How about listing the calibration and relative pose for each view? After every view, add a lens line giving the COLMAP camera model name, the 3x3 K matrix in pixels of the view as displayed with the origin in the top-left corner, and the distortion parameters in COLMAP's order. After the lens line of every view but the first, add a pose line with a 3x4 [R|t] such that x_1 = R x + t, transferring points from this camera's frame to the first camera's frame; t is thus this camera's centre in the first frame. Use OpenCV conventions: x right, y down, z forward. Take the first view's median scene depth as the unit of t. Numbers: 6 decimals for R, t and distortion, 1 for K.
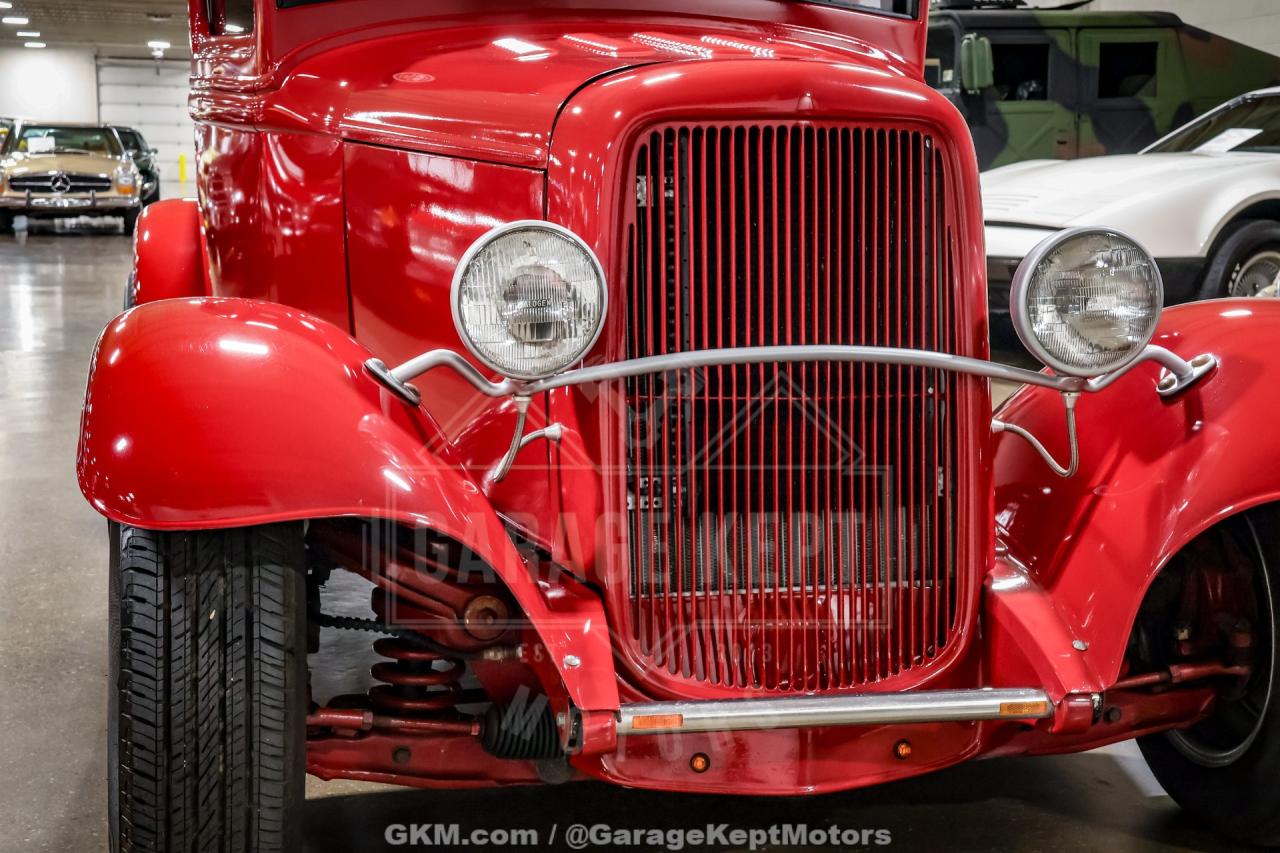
lens RADIAL K [[2052.4, 0, 640.0], [0, 2052.4, 426.5], [0, 0, 1]] dist [0.198163, 0.100696]
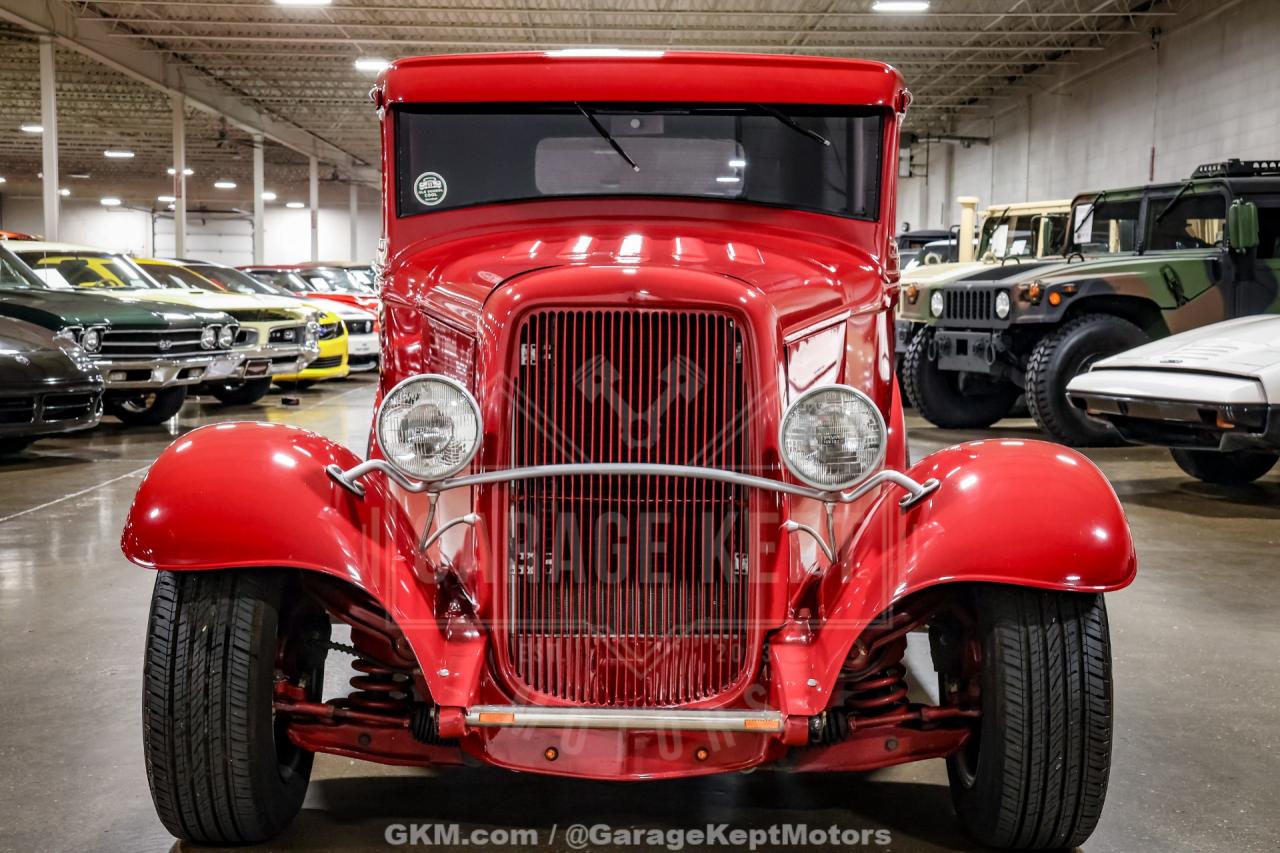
lens RADIAL K [[1890.7, 0, 640.0], [0, 1890.7, 426.5], [0, 0, 1]] dist [0.105295, 0.506130]
pose [[0.975599, 0.021345, -0.218522, 0.375964], [-0.034888, 0.997689, -0.058302, 0.011561], [0.216772, 0.064503, 0.974089, -0.284333]]
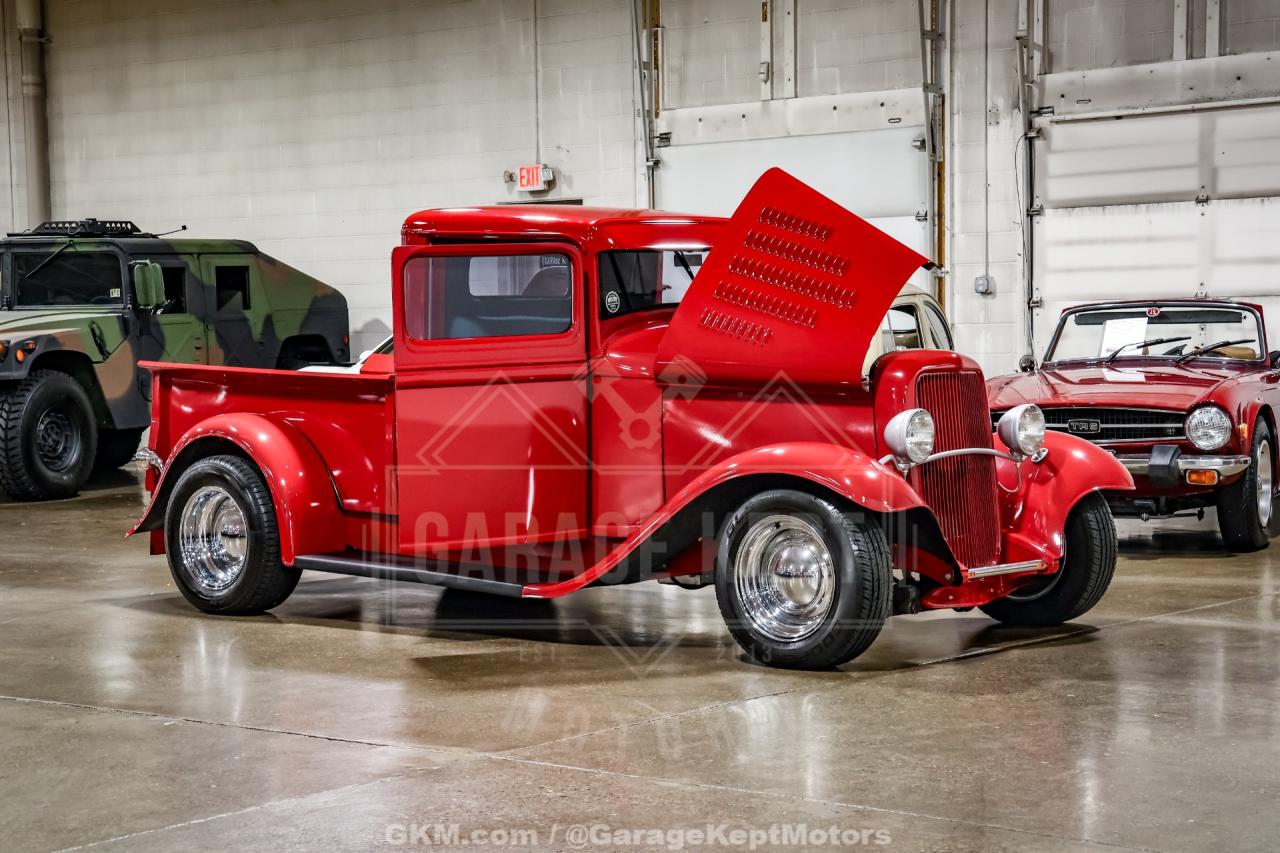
lens RADIAL K [[2475.9, 0, 640.0], [0, 2475.9, 426.5], [0, 0, 1]] dist [0.280974, 0.366963]
pose [[0.800955, -0.042406, 0.597221, -2.368222], [0.096968, 0.993507, -0.059503, 0.092971], [-0.590820, 0.105571, 0.799867, -1.520057]]
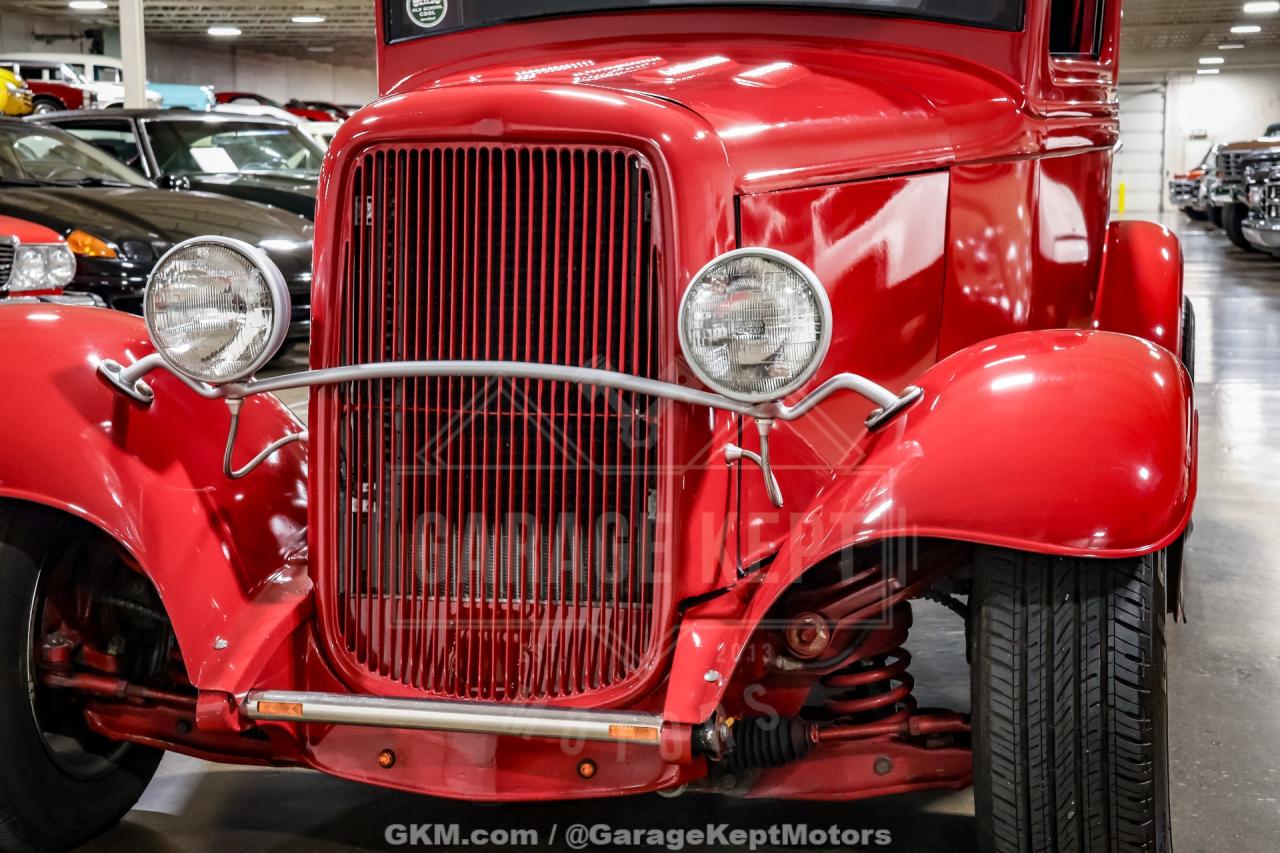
lens RADIAL K [[2172.1, 0, 640.0], [0, 2172.1, 426.5], [0, 0, 1]] dist [0.233576, 0.206200]
pose [[0.898706, 0.043094, -0.436428, 0.627414], [-0.051927, 0.998616, -0.008324, -0.001769], [0.435466, 0.030143, 0.899701, 0.056805]]
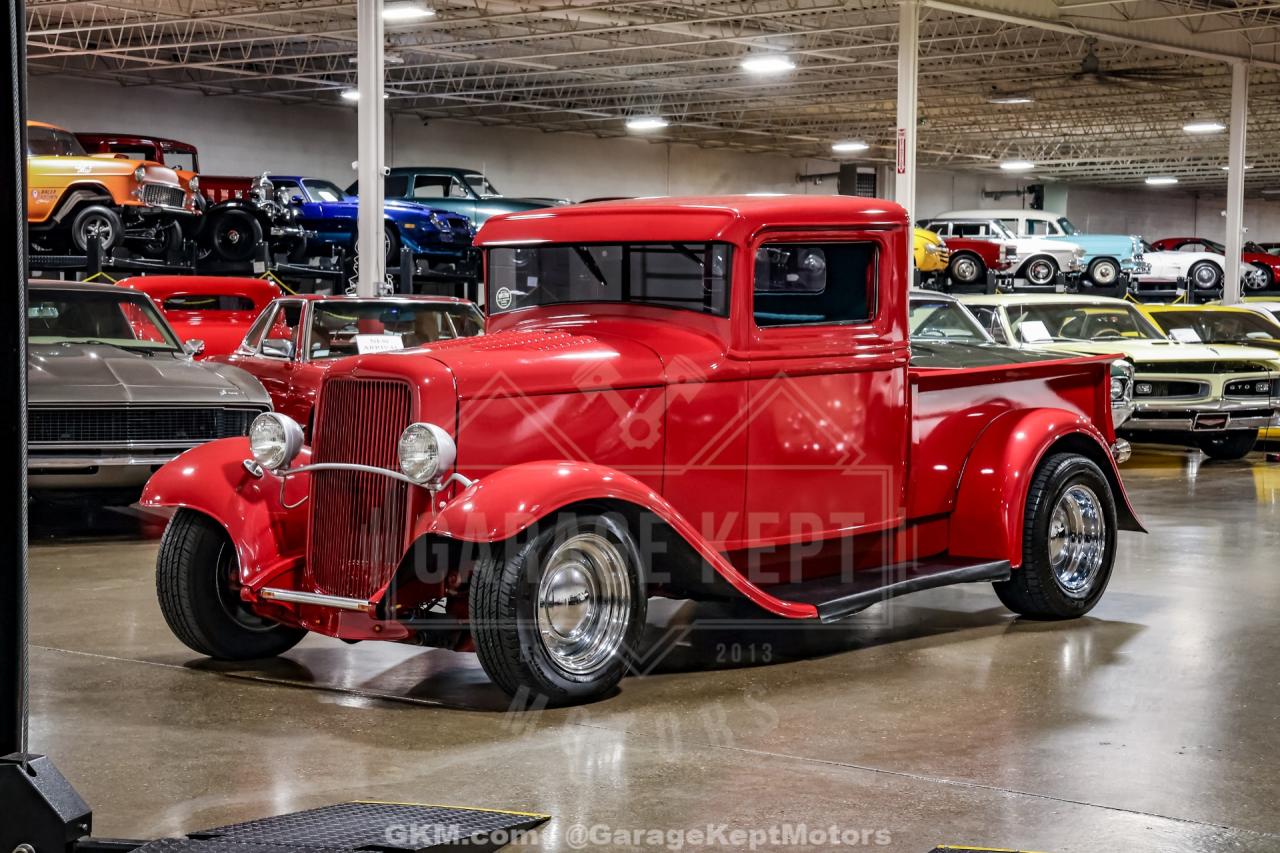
lens RADIAL K [[2376.2, 0, 640.0], [0, 2376.2, 426.5], [0, 0, 1]] dist [0.241267, 0.079422]
pose [[0.607633, 0.039043, -0.793258, 2.697743], [-0.108787, 0.993469, -0.034433, -0.022515], [0.786733, 0.107218, 0.607911, -0.551003]]
